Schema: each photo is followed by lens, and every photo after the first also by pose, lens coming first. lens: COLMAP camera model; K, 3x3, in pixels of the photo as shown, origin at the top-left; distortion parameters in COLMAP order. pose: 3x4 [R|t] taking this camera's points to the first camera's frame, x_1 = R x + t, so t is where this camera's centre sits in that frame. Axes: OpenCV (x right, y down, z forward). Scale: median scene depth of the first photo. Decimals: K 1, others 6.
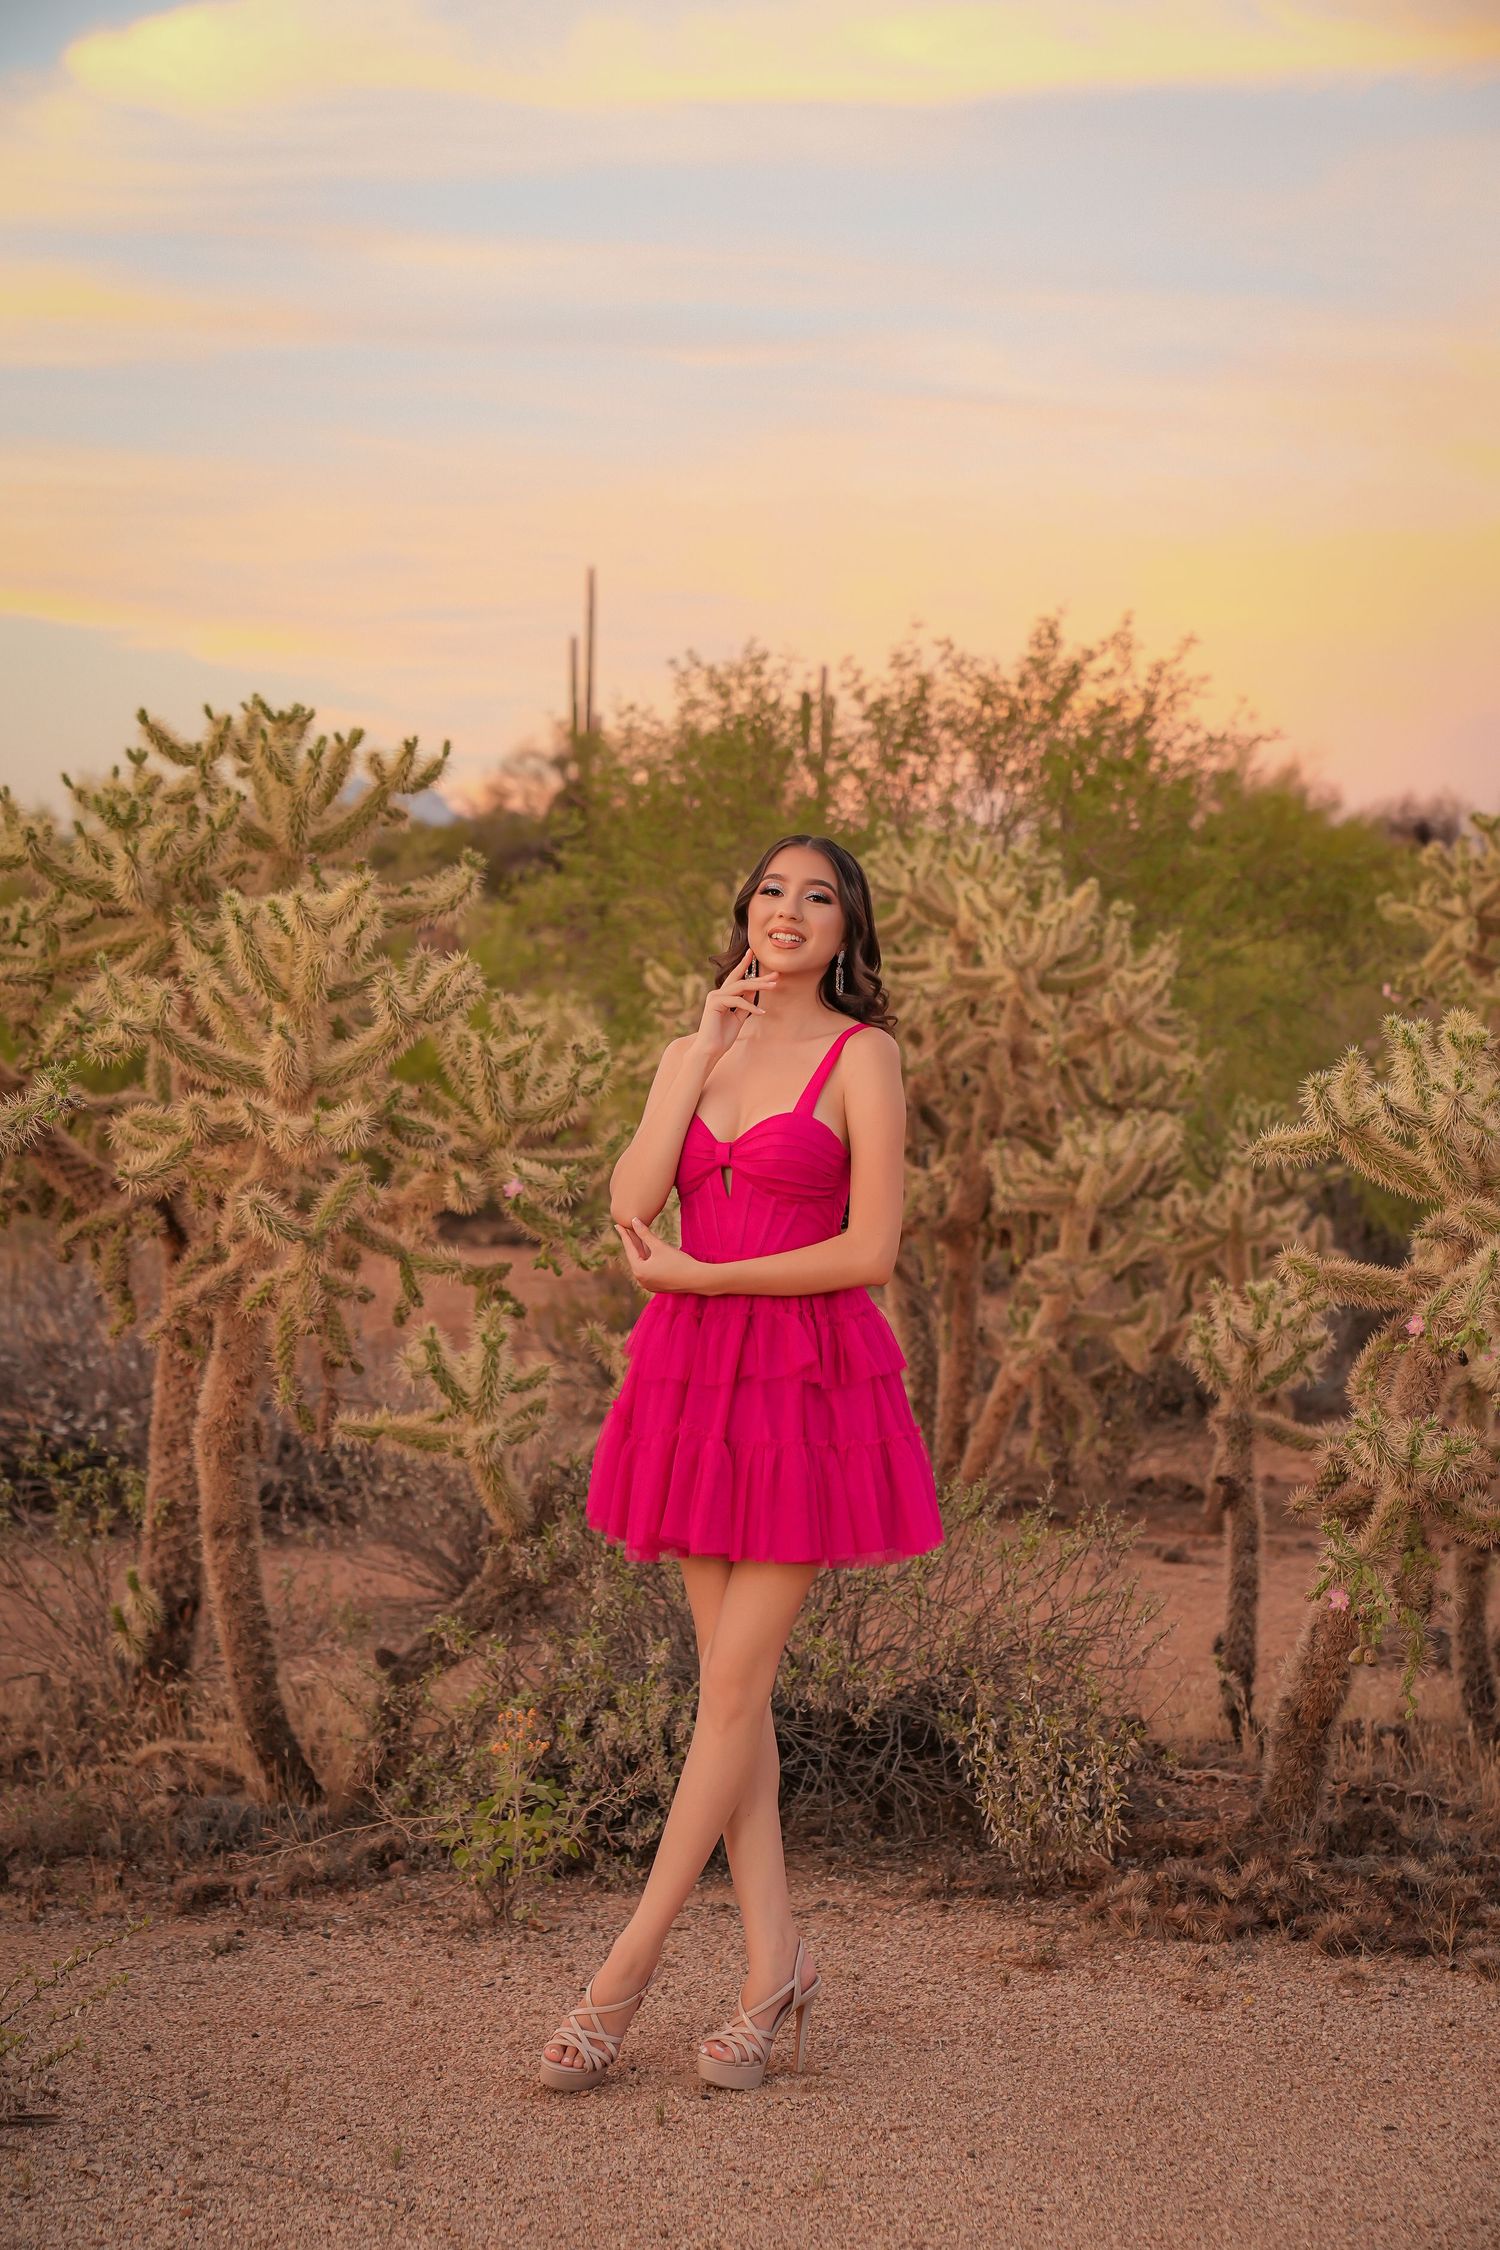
lens RADIAL K [[4382.1, 0, 754.6], [0, 4382.1, 1115.8], [0, 0, 1]] dist [0.372314, 0.342664]
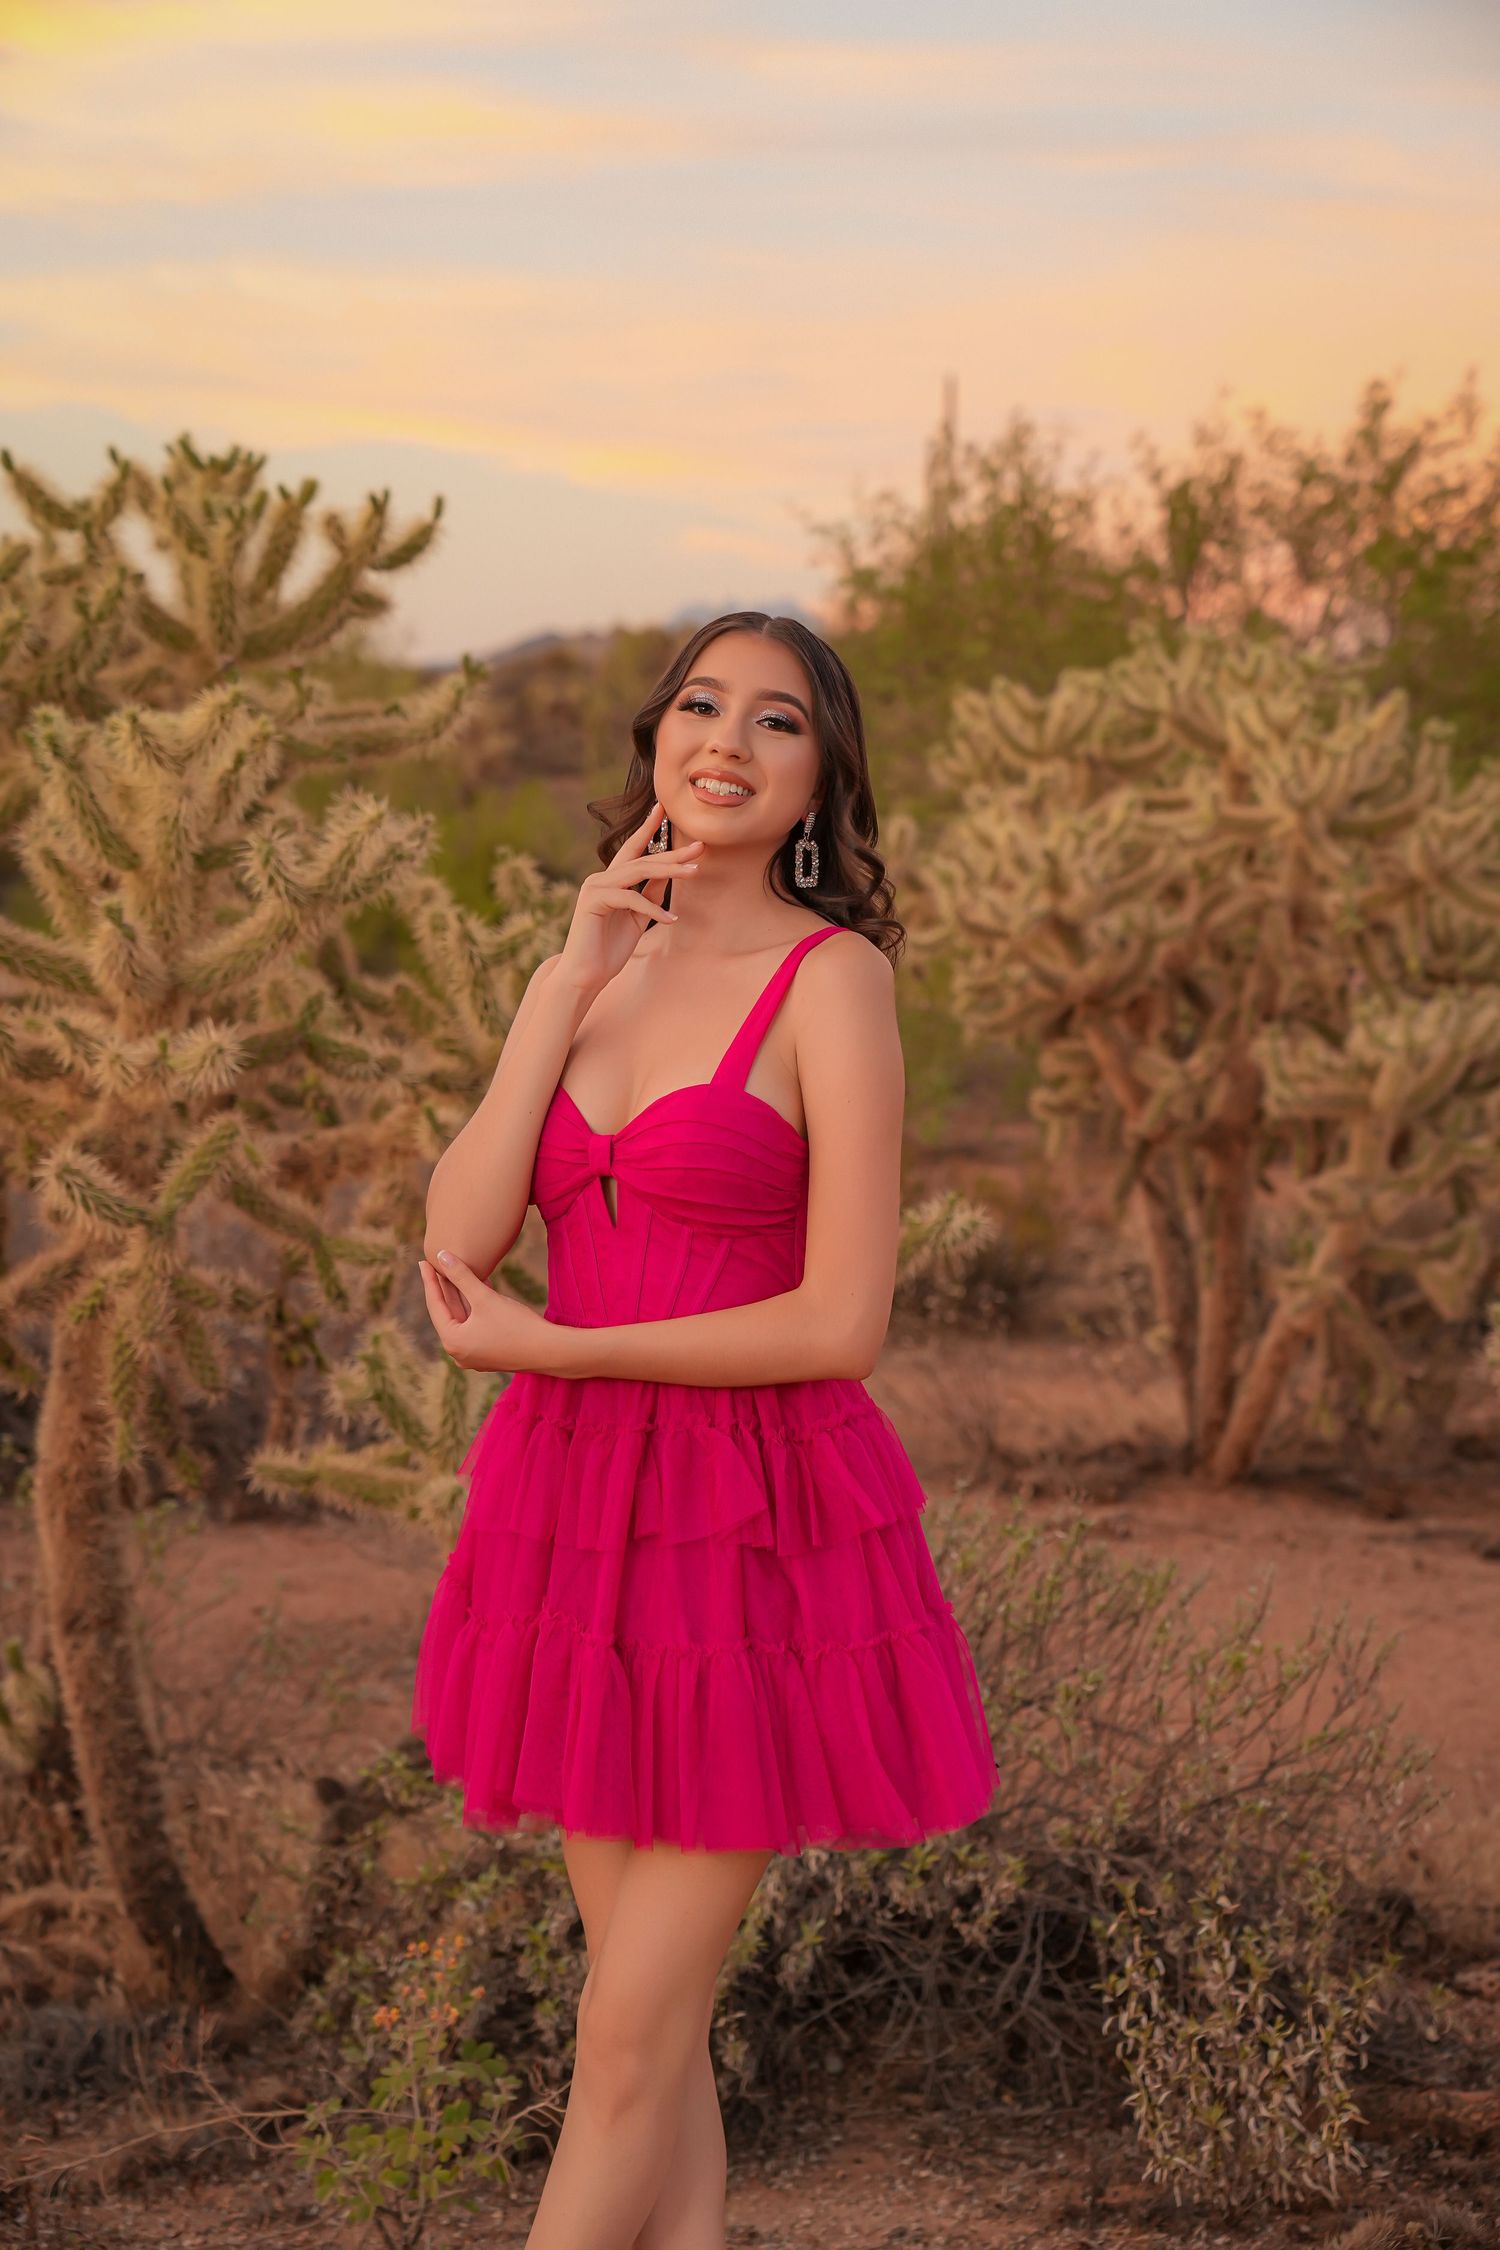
lens RADIAL K [[4382.1, 0, 754.6], [0, 4382.1, 1115.8], [0, 0, 1]] dist [0.372314, 0.342664]
pose [[0.996410, 0.006535, -0.084403, 0.041939], [-0.003158, 0.999191, 0.040085, -0.013833], [0.084597, -0.039674, 0.995625, 0.284664]]
